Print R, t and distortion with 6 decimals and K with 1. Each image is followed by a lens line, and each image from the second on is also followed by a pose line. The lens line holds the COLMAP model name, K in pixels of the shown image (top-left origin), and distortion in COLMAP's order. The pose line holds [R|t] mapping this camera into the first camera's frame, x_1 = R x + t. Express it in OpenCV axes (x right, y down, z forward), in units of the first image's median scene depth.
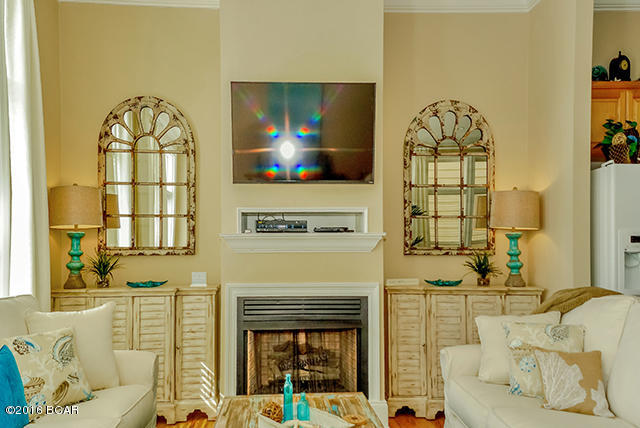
lens RADIAL K [[493.6, 0, 320.1], [0, 493.6, 234.5], [0, 0, 1]] dist [0.055347, 0.000532]
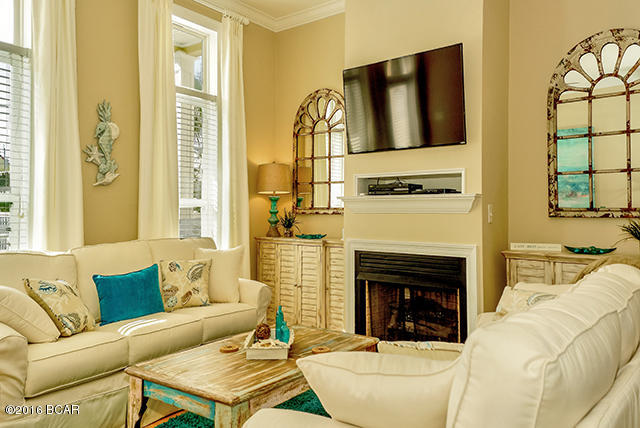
lens RADIAL K [[488.4, 0, 319.7], [0, 488.4, 190.1], [0, 0, 1]] dist [0.006680, 0.000686]
pose [[0.732303, -0.023421, -0.680576, 0.507846], [0.014292, 0.999717, -0.019026, 0.004412], [0.680829, 0.004206, 0.732430, 0.087241]]
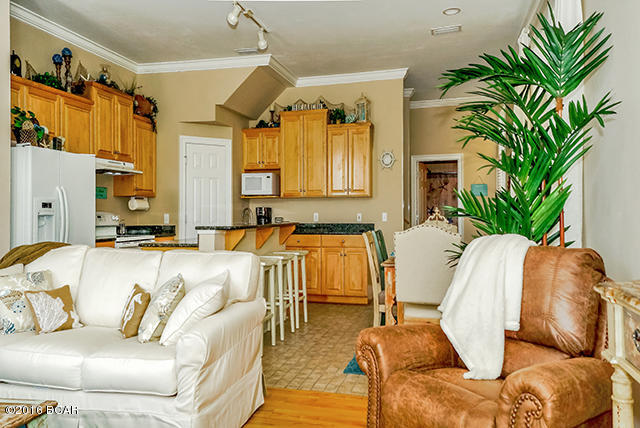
lens RADIAL K [[475.7, 0, 320.0], [0, 475.7, 214.0], [0, 0, 1]] dist [0.003956, 0.001893]
pose [[0.248905, -0.011463, 0.968460, -0.544860], [-0.018322, 0.999695, 0.016541, -0.001989], [-0.968355, -0.021861, 0.248620, -0.007884]]
